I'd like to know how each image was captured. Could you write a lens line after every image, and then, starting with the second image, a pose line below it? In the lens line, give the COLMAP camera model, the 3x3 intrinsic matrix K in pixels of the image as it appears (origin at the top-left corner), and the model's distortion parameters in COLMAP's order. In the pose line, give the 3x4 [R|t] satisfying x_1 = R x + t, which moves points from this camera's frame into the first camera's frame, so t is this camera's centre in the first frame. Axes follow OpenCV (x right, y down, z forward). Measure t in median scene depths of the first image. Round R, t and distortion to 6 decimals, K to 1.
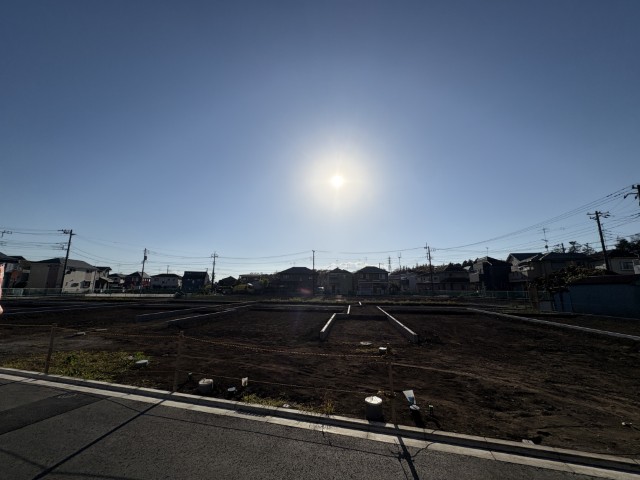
lens RADIAL K [[255.5, 0, 320.7], [0, 255.5, 238.0], [0, 0, 1]] dist [0.000644, 0.000111]
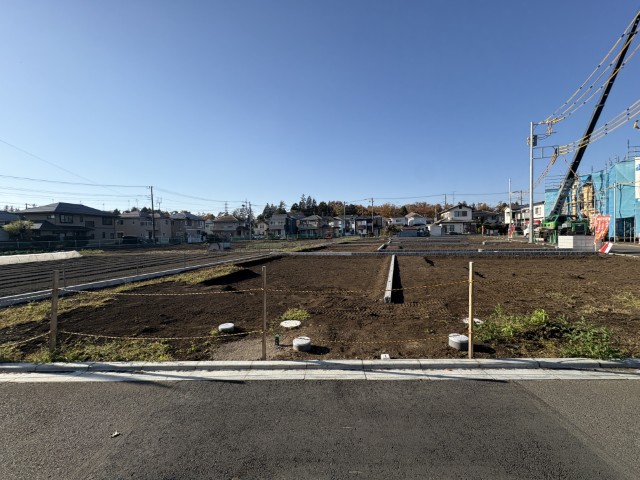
lens RADIAL K [[255.5, 0, 321.1], [0, 255.5, 239.6], [0, 0, 1]] dist [0.000644, 0.000111]
pose [[0.159191, -0.030756, 0.986769, -0.859670], [-0.168237, 0.984050, 0.057813, 0.092517], [-0.972808, -0.175215, 0.151477, 0.471576]]
